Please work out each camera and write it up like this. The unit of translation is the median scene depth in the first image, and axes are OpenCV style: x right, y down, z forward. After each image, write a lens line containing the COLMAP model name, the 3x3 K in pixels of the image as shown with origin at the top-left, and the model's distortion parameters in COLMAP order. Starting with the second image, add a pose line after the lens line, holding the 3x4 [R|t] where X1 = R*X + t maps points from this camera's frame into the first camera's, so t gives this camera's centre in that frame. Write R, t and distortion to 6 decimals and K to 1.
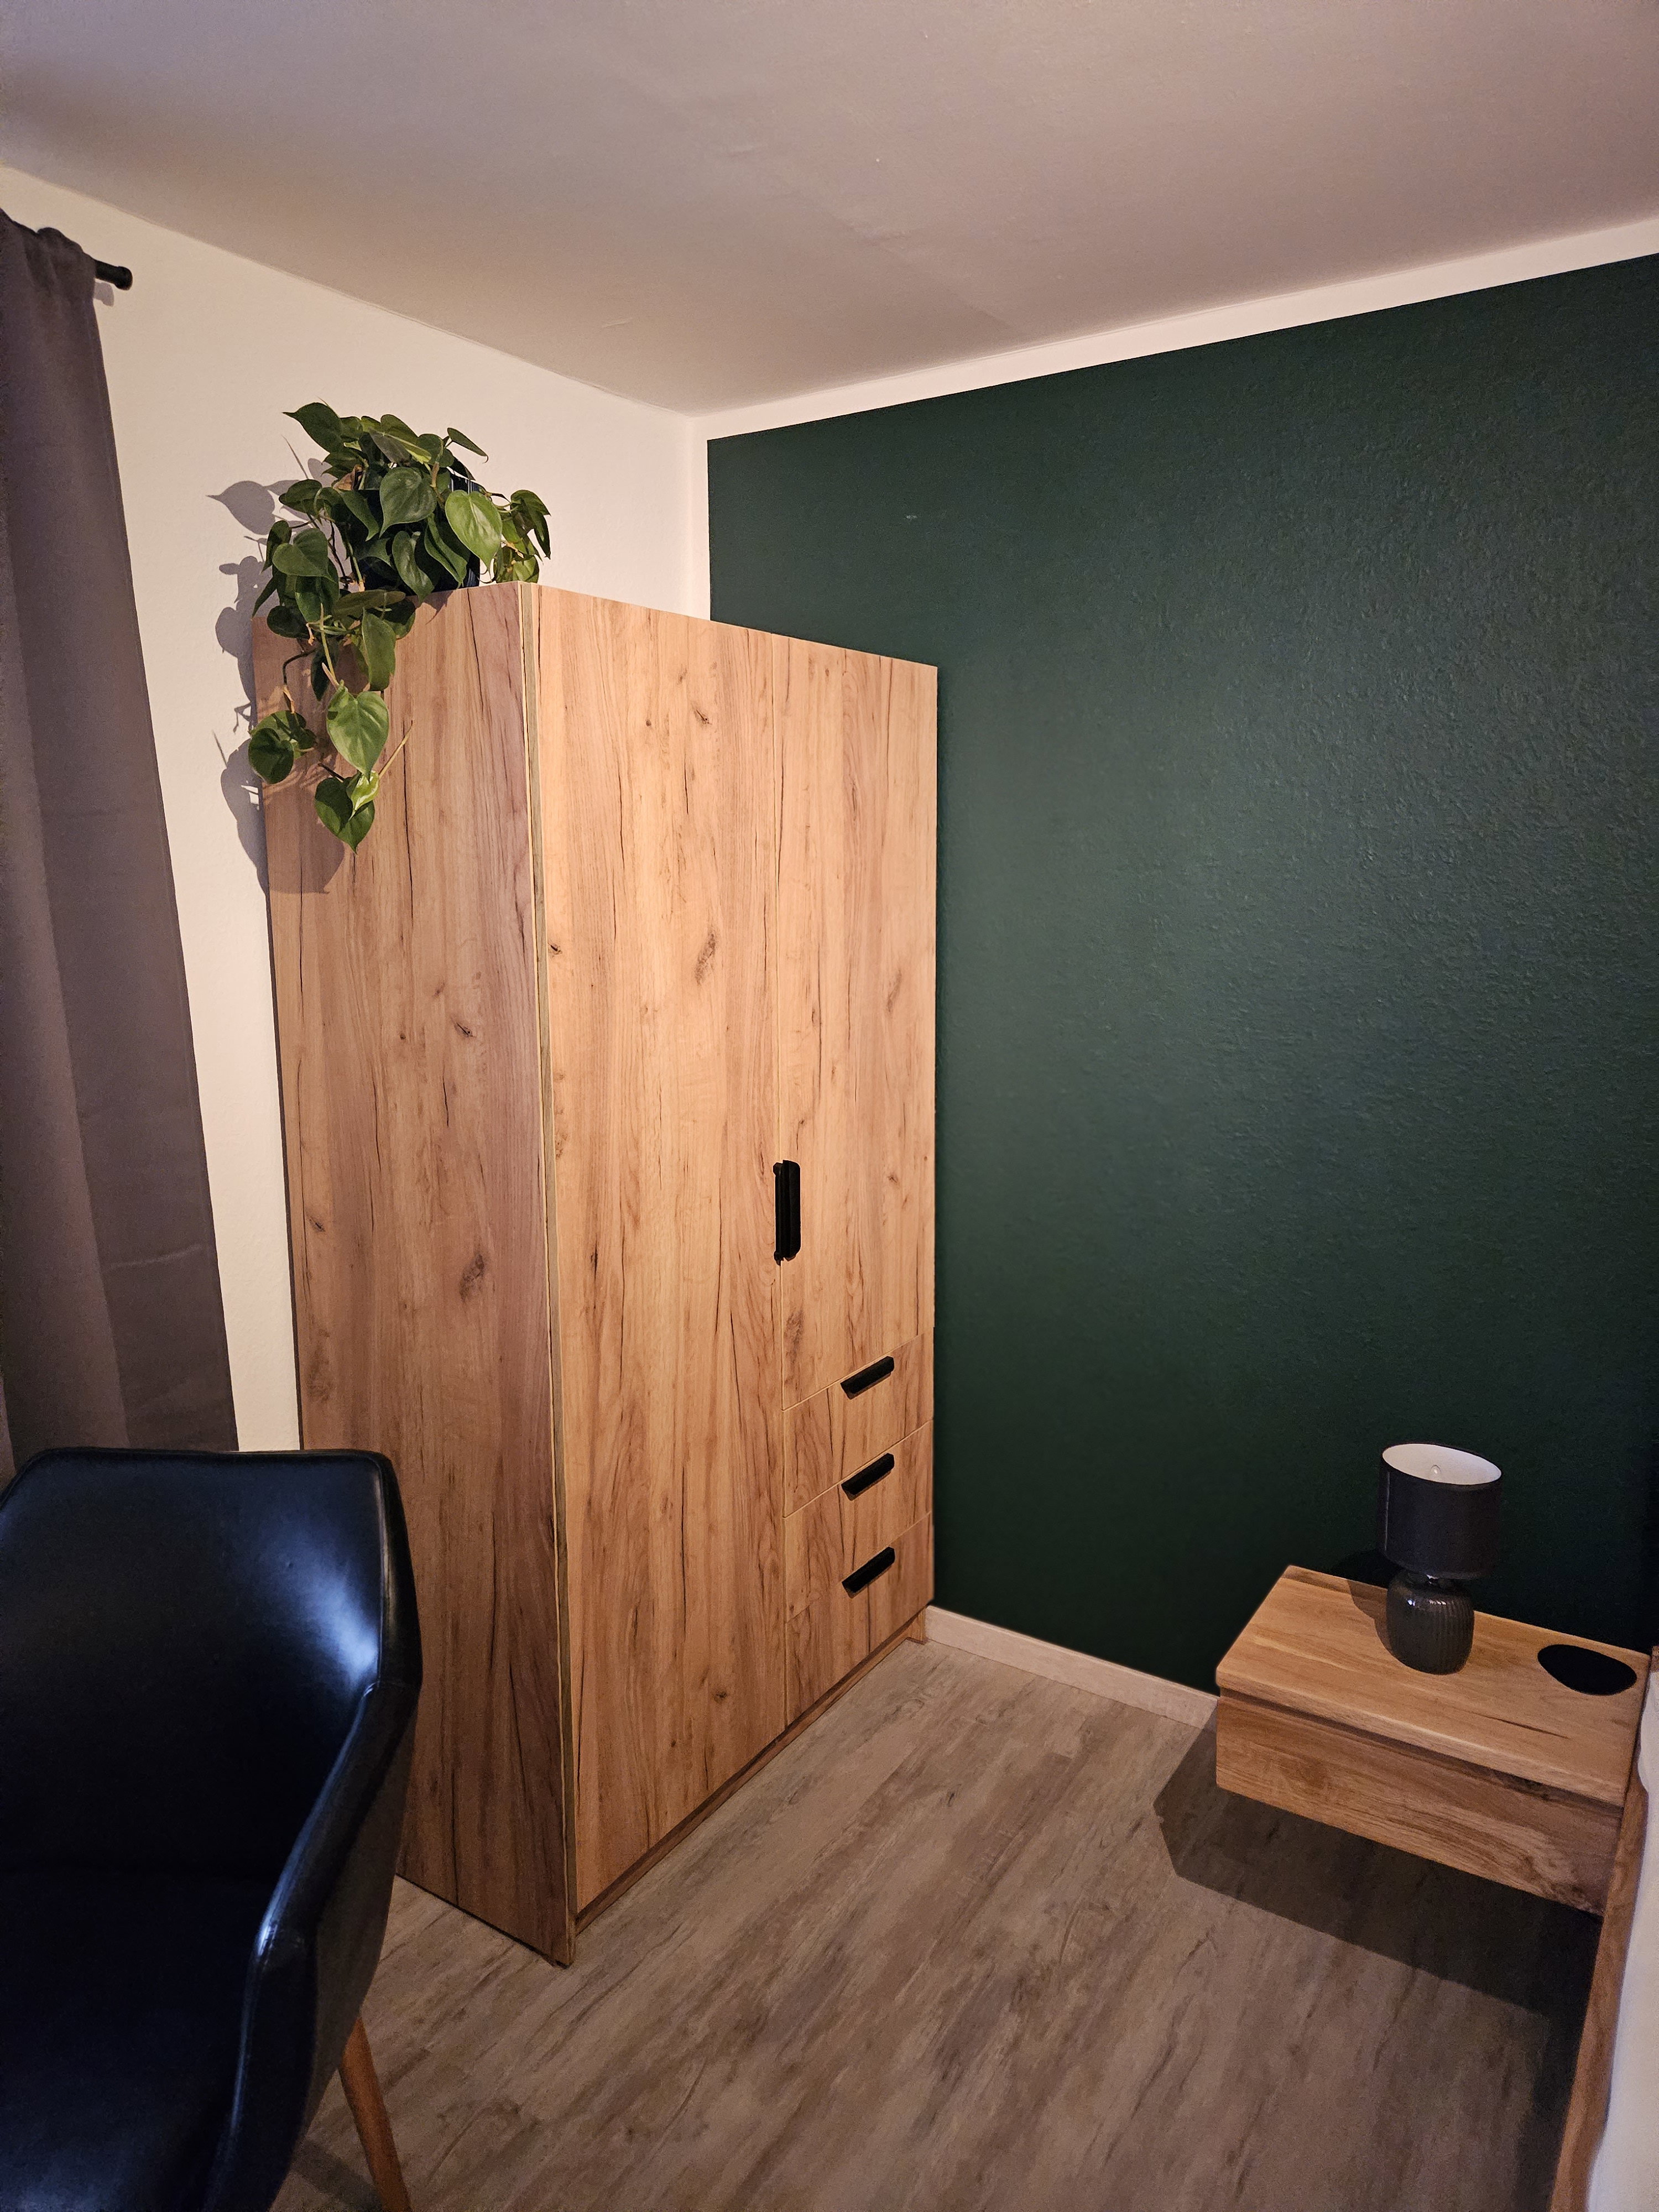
lens RADIAL K [[1482.3, 0, 822.7], [0, 1482.3, 1107.8], [0, 0, 1]] dist [0.057607, -0.007631]
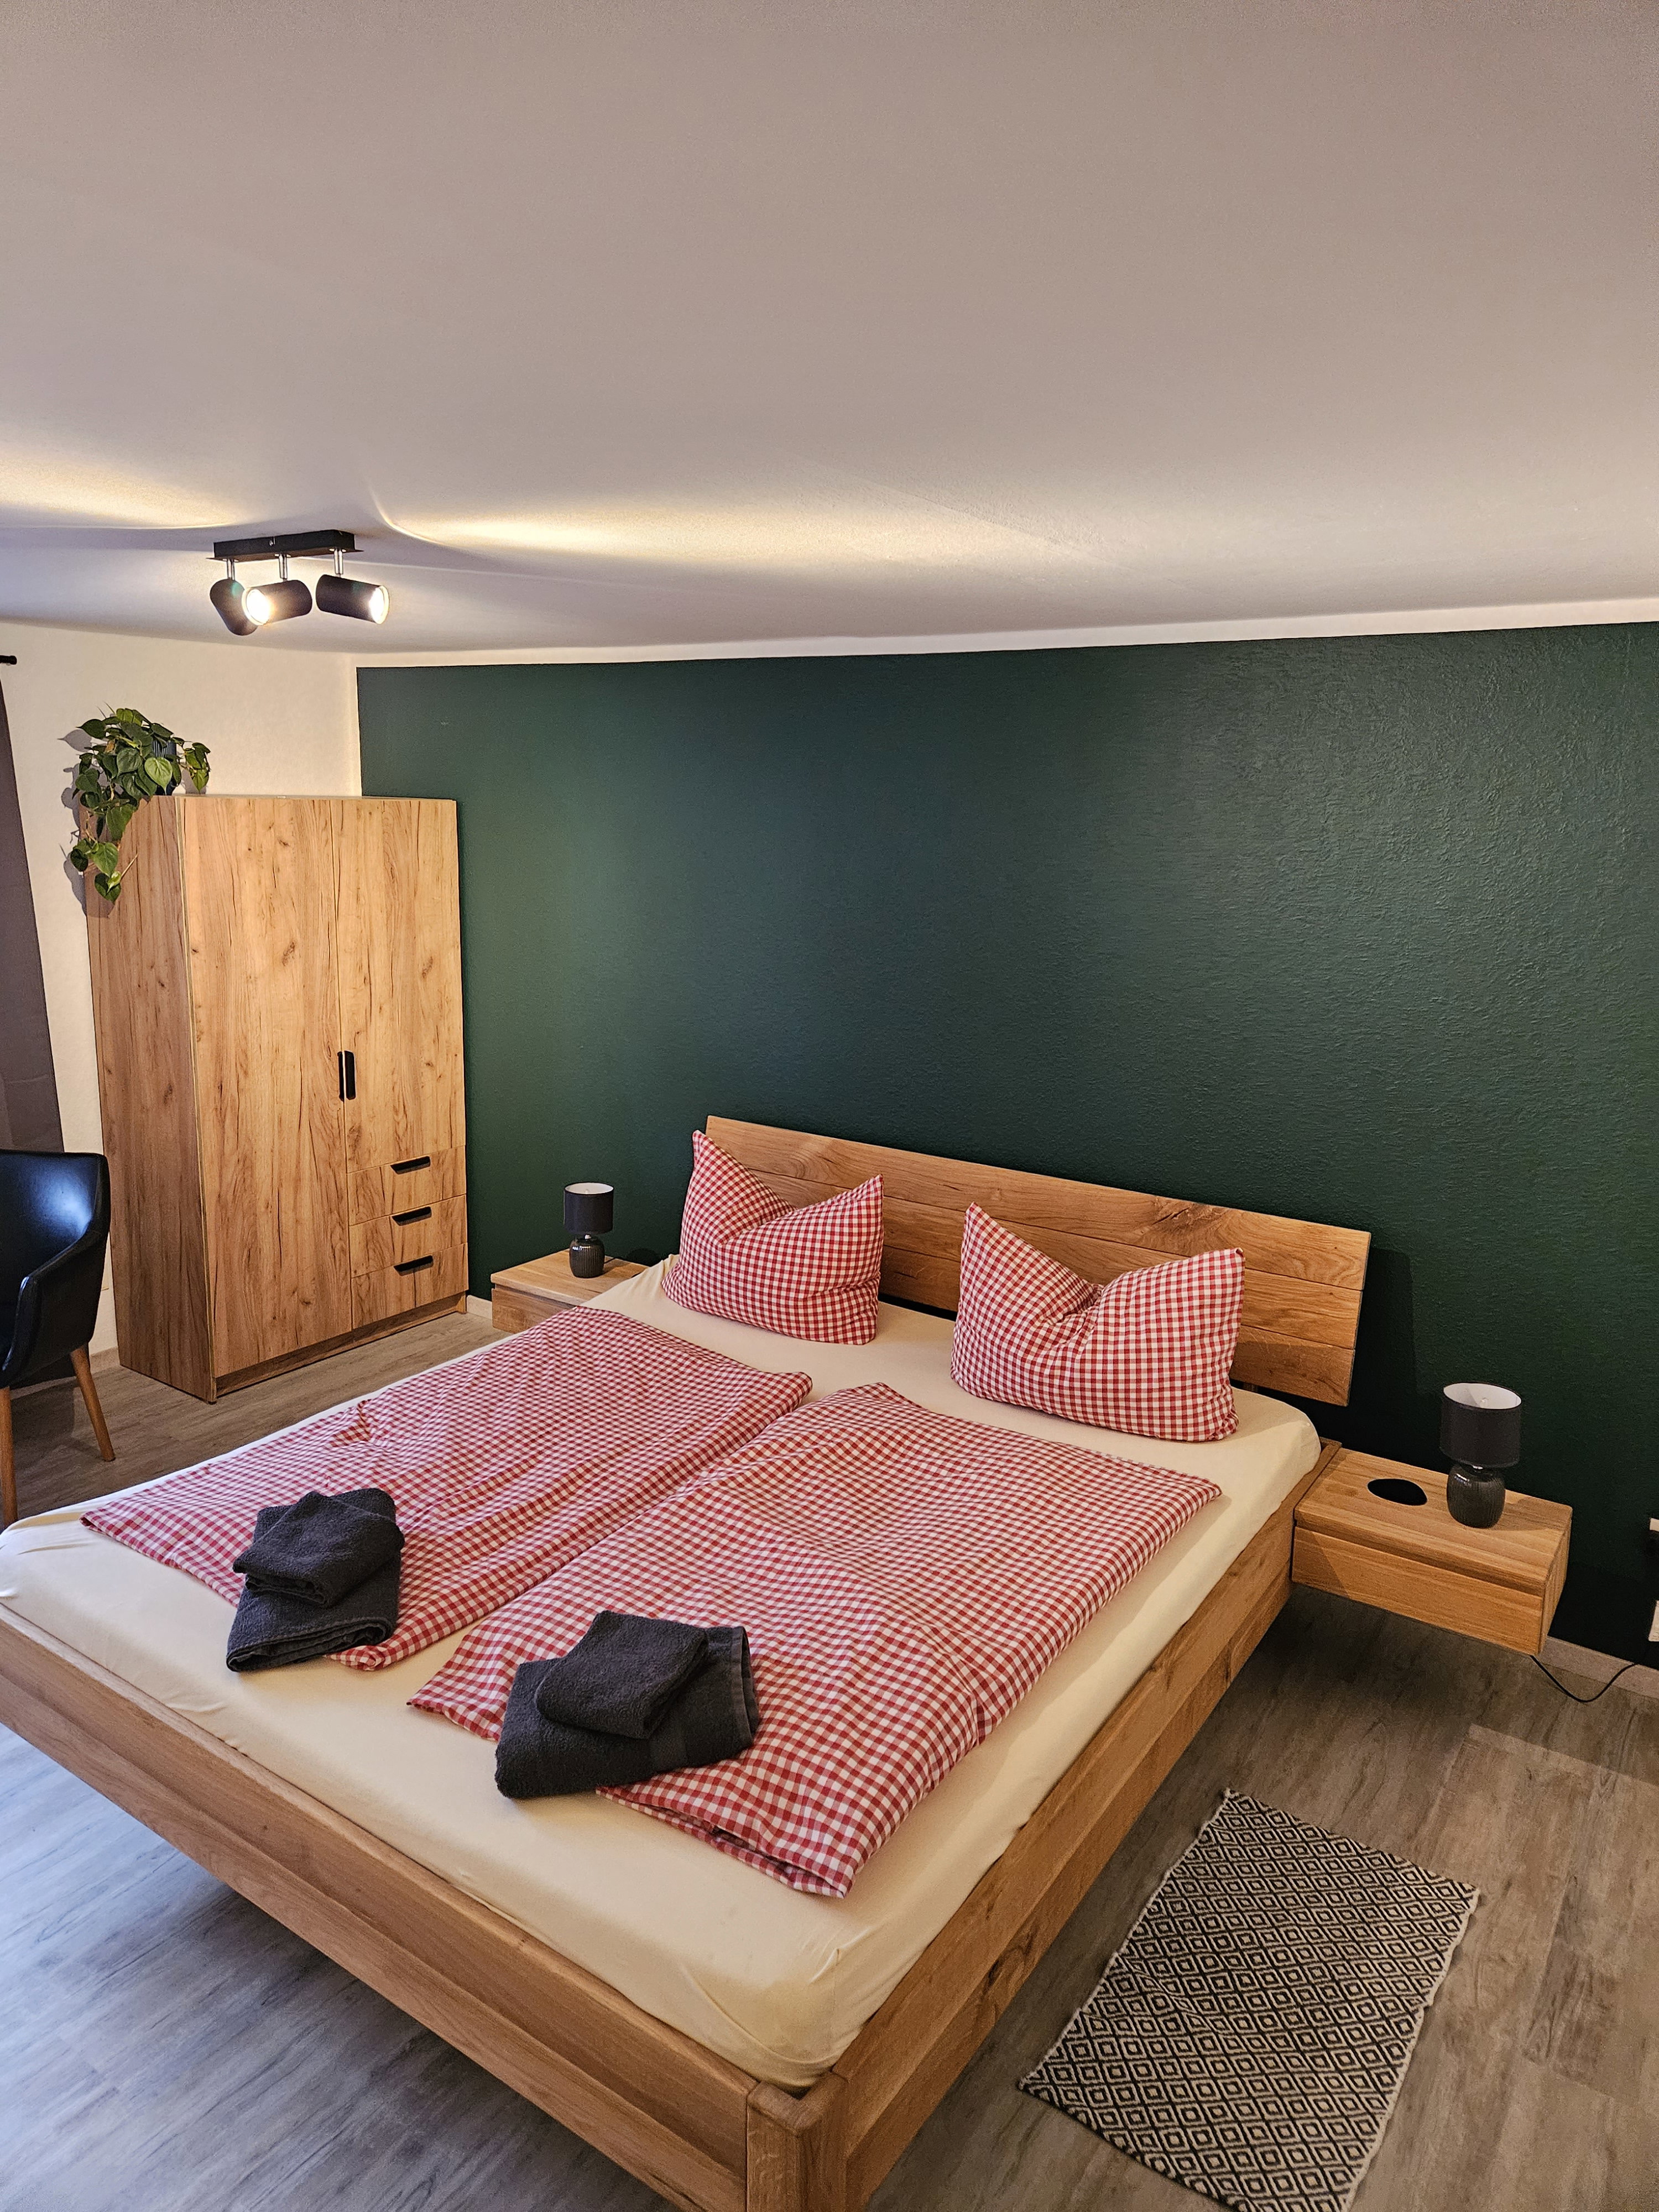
lens RADIAL K [[1482.3, 0, 835.7], [0, 1482.3, 1100.0], [0, 0, 1]] dist [0.057607, -0.007631]
pose [[0.999196, 0.032094, -0.024042, 0.770641], [-0.031208, 0.998851, 0.036371, 0.007953], [0.025182, -0.035591, 0.999049, -1.151366]]
